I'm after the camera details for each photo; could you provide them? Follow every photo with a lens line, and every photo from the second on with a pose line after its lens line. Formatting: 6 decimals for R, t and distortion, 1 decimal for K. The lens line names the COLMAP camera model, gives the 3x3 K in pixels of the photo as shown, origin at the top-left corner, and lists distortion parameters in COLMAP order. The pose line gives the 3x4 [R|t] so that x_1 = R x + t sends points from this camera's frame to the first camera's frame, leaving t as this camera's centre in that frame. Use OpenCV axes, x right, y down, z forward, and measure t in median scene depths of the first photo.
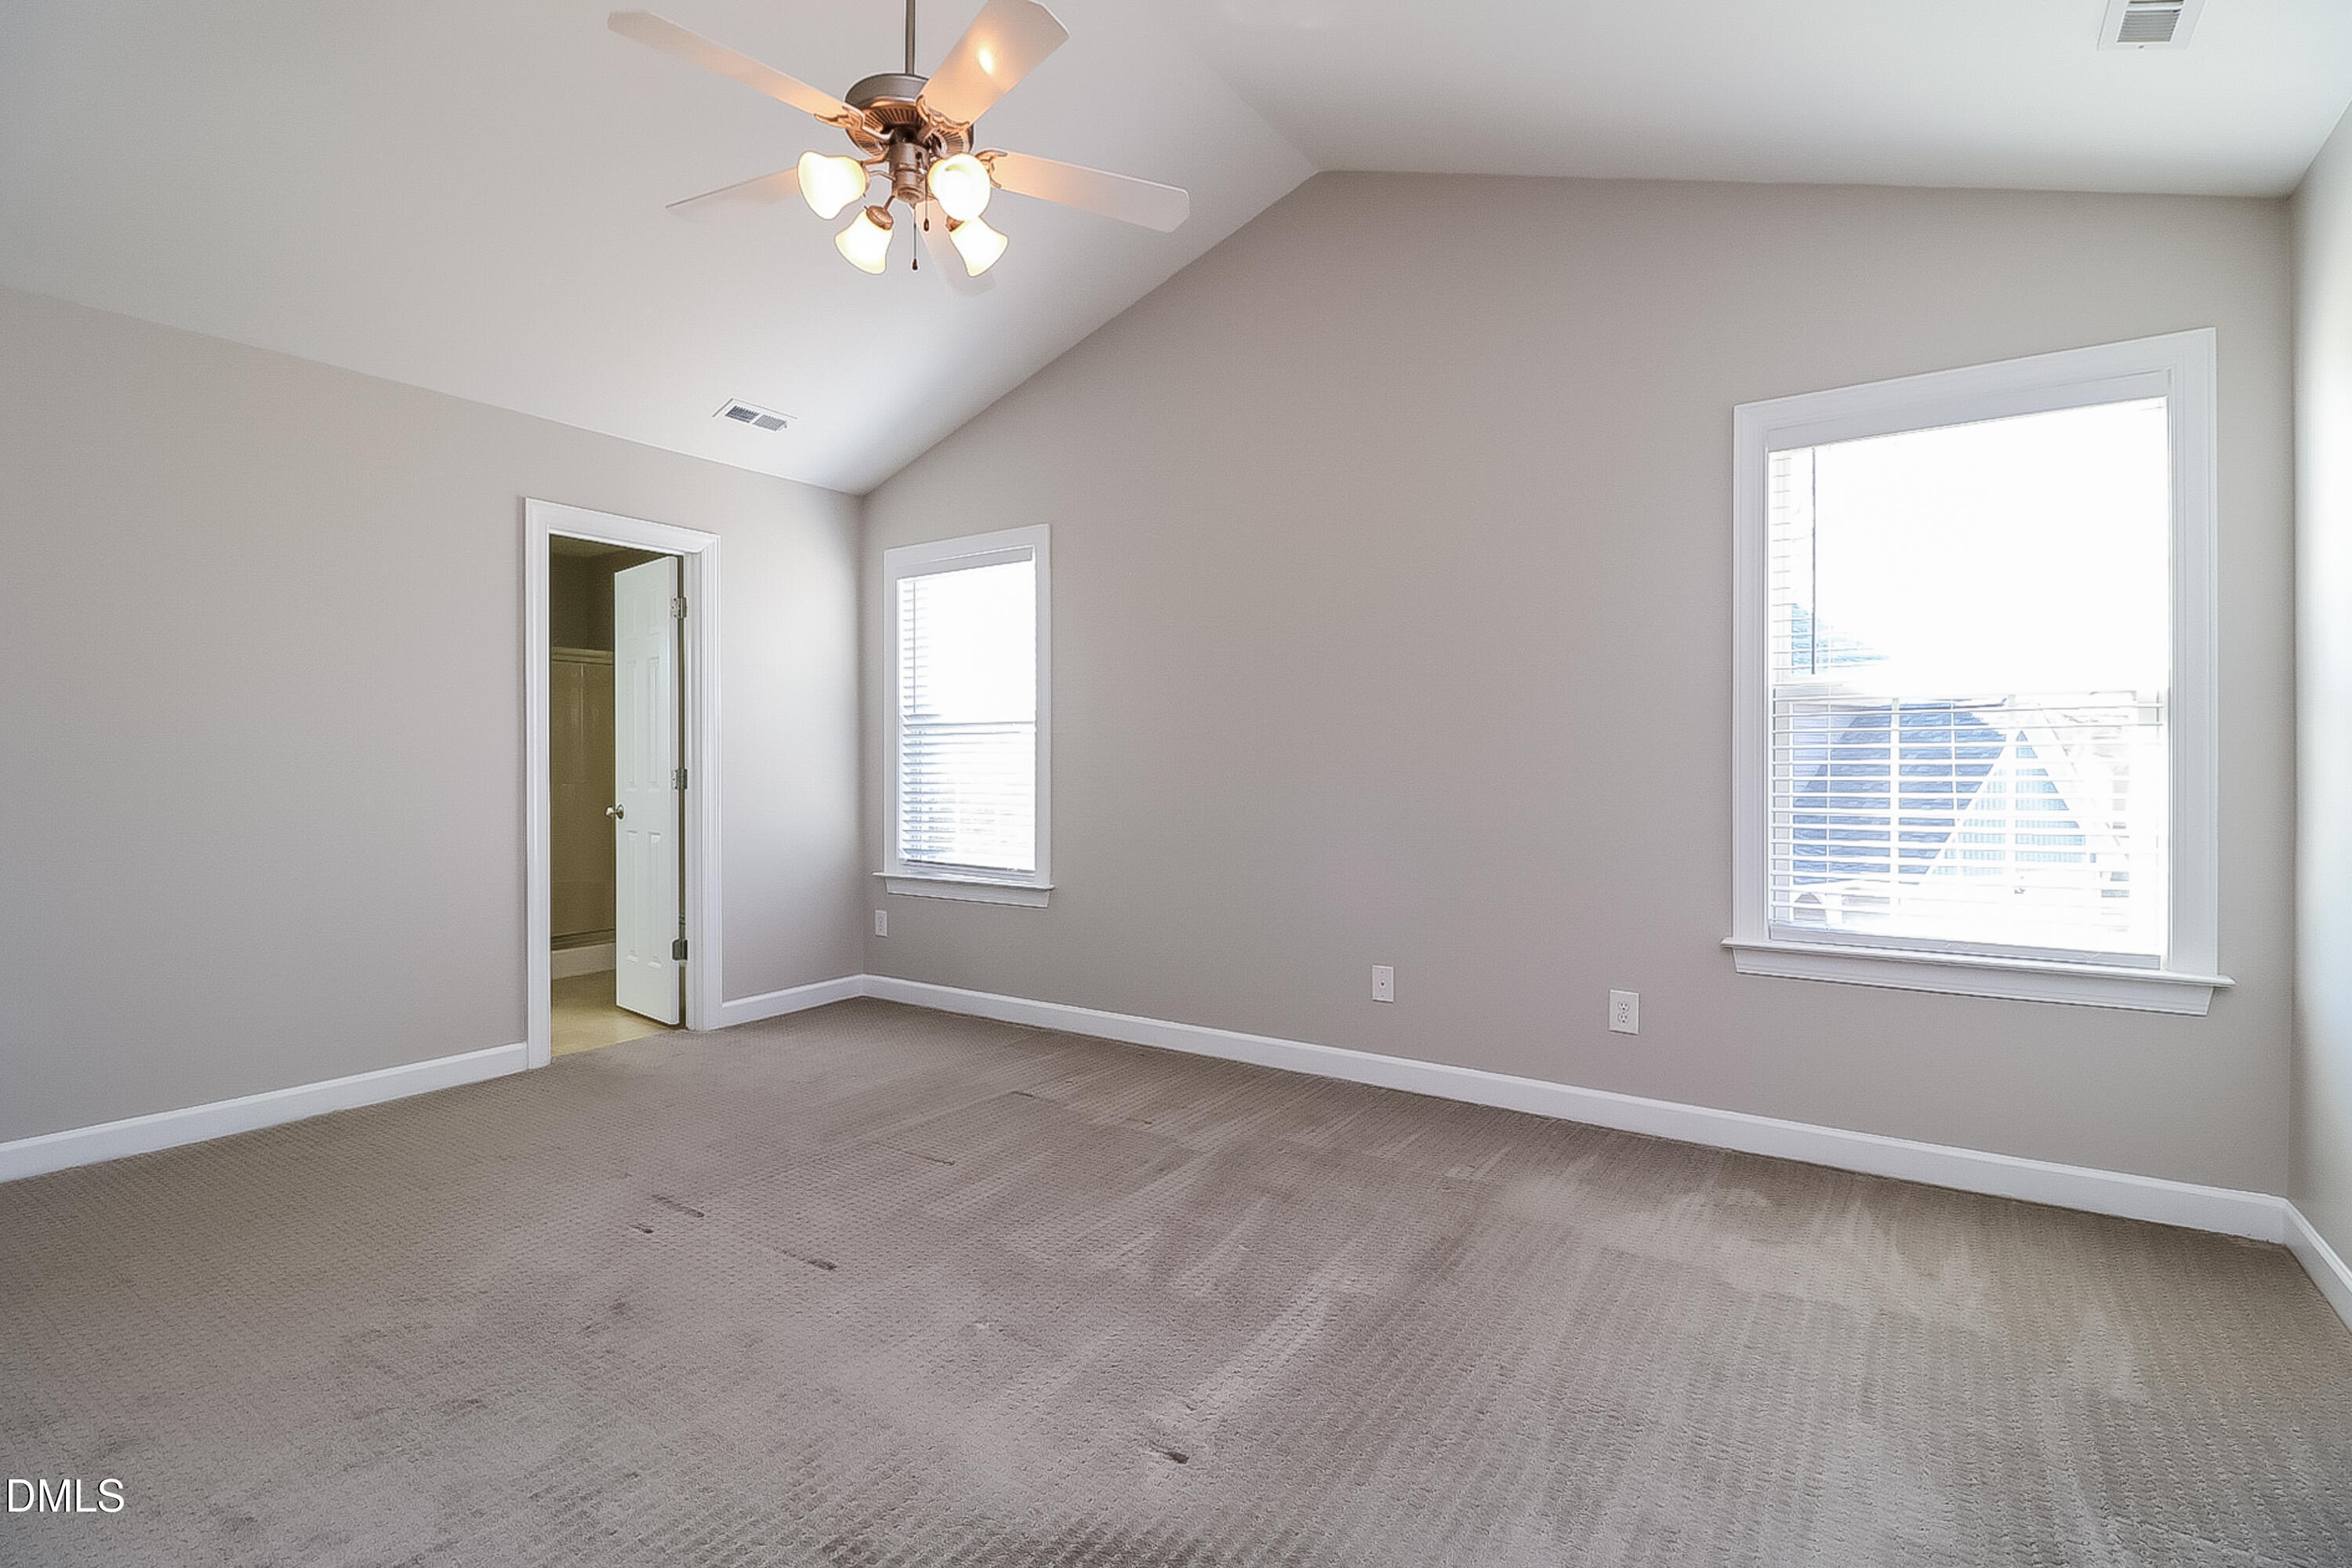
lens RADIAL K [[1090.7, 0, 1198.1], [0, 1090.7, 775.9], [0, 0, 1]] dist [0.015278, -0.013274]
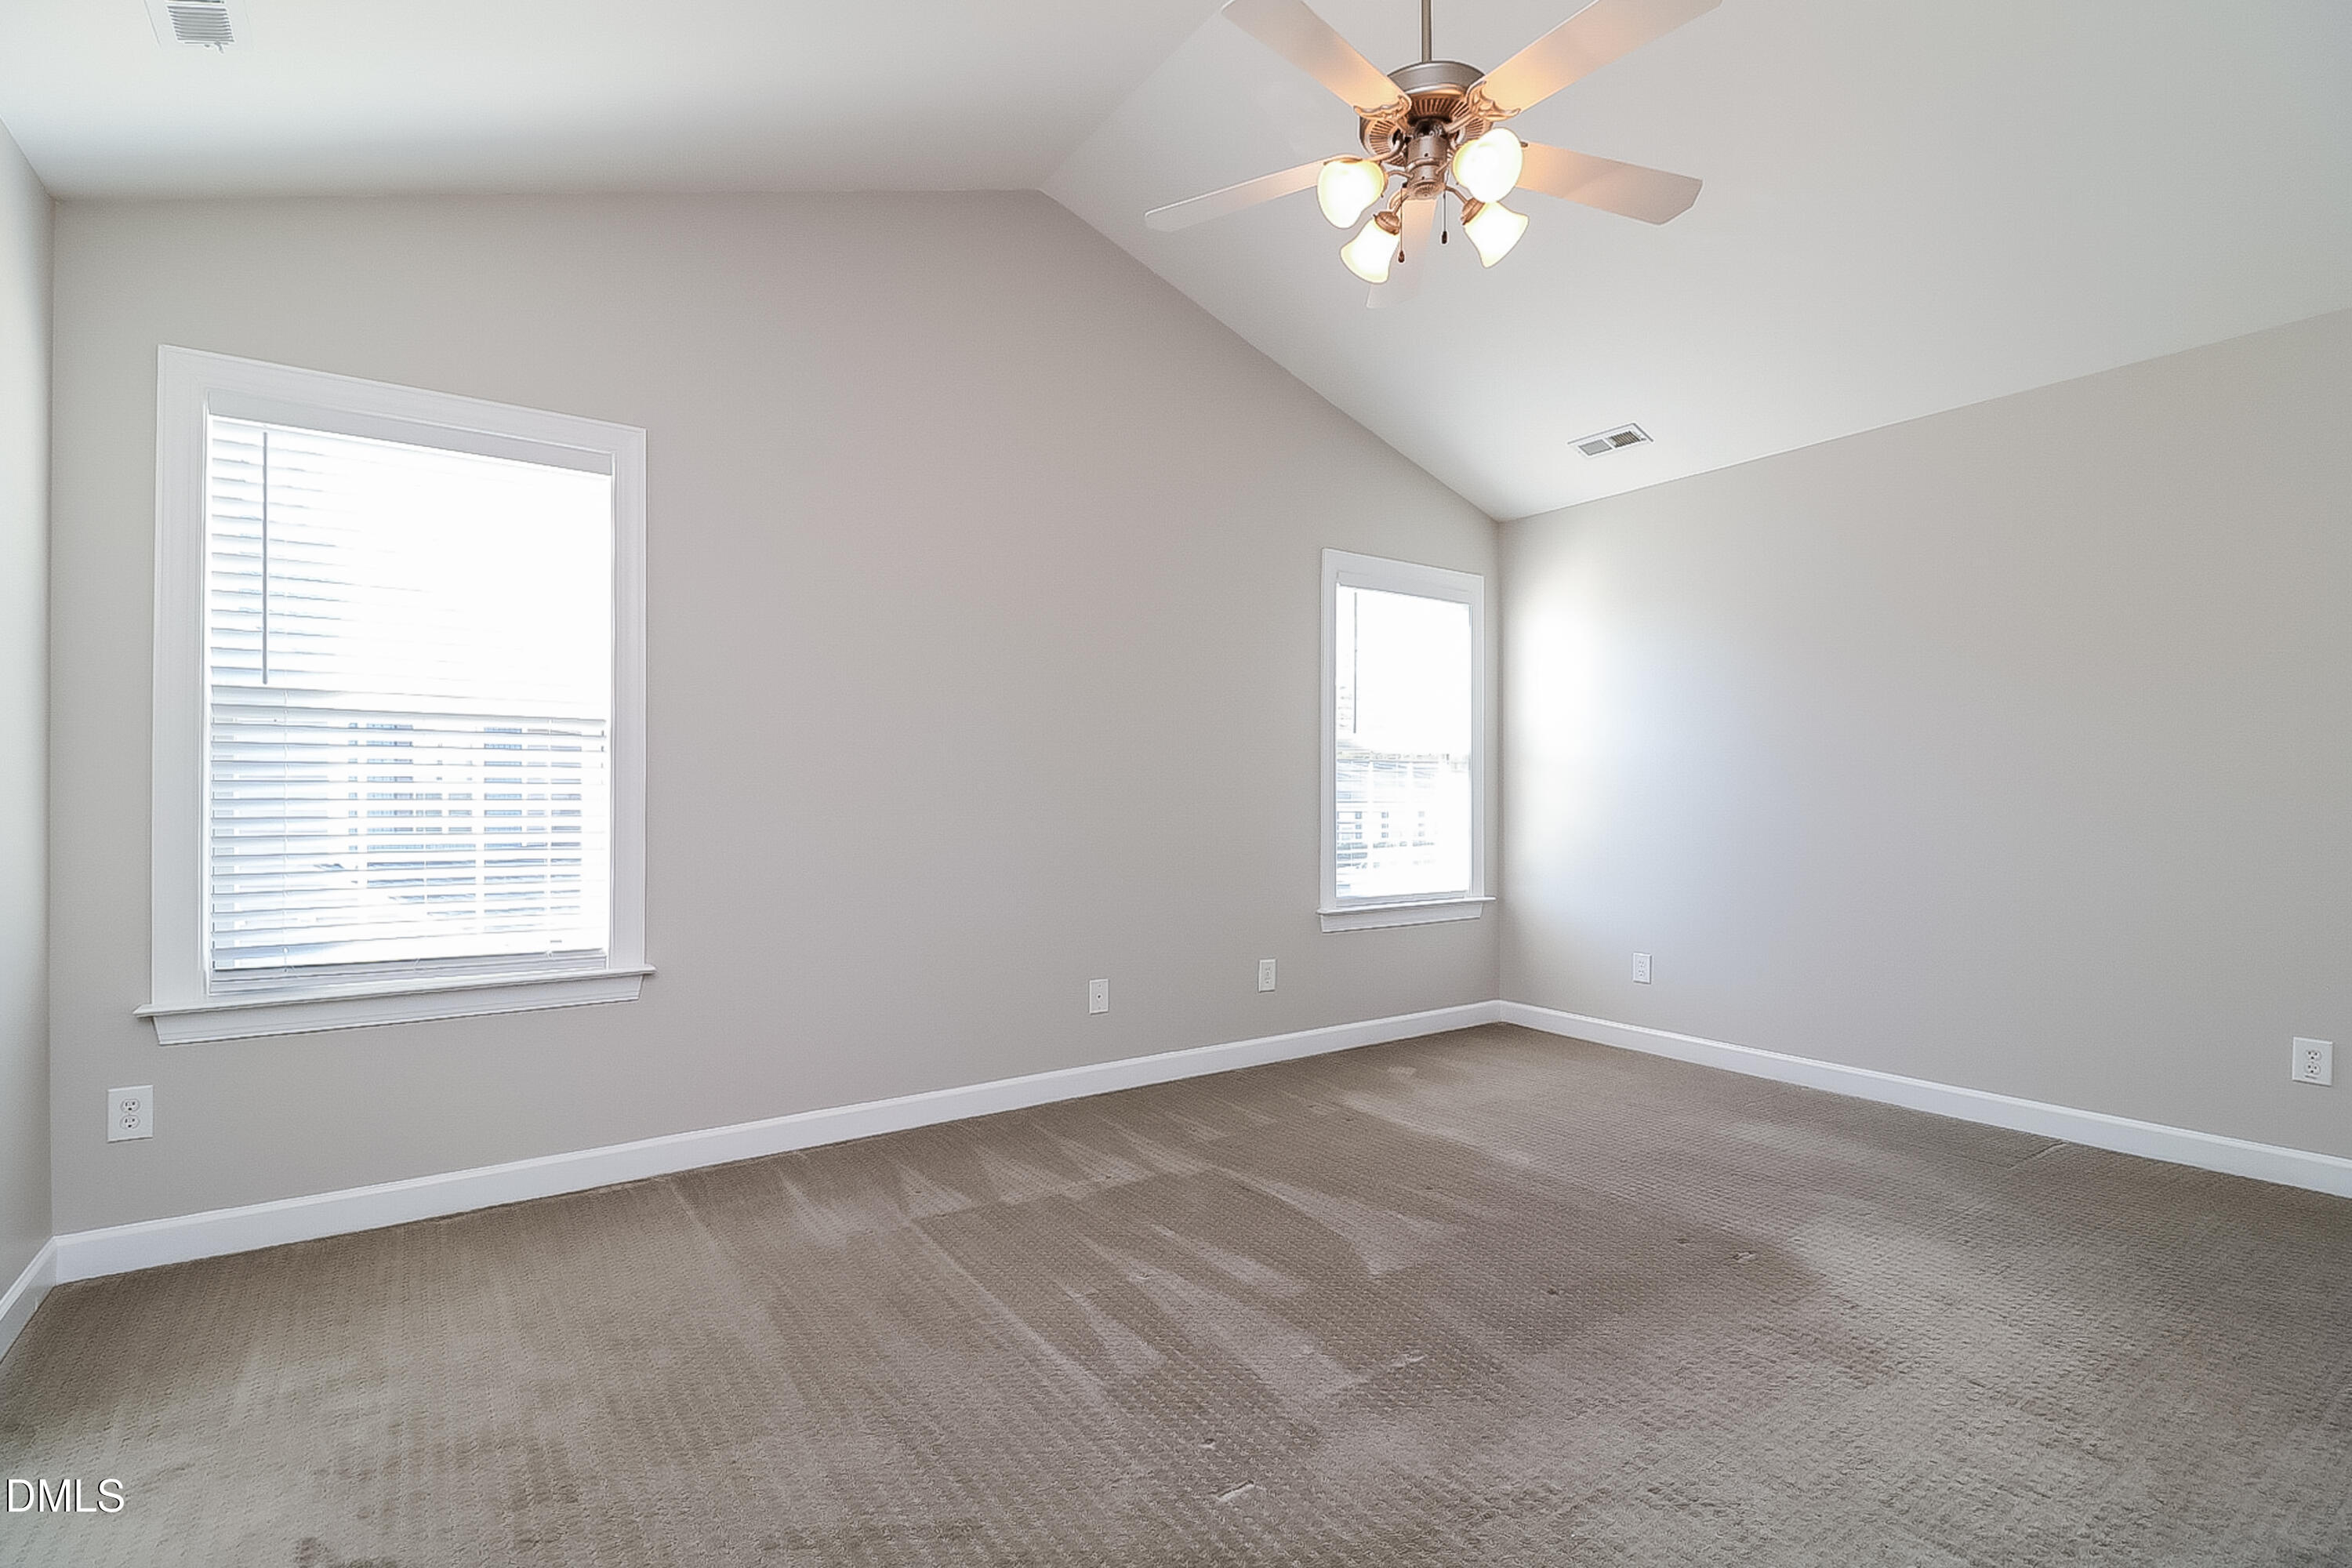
lens RADIAL K [[1090.7, 0, 1198.1], [0, 1090.7, 775.9], [0, 0, 1]] dist [0.015278, -0.013274]
pose [[0.353322, 0.016108, 0.935363, -0.877511], [0.004363, 0.999812, -0.018867, -0.002949], [-0.935491, 0.010747, 0.353186, 0.595568]]
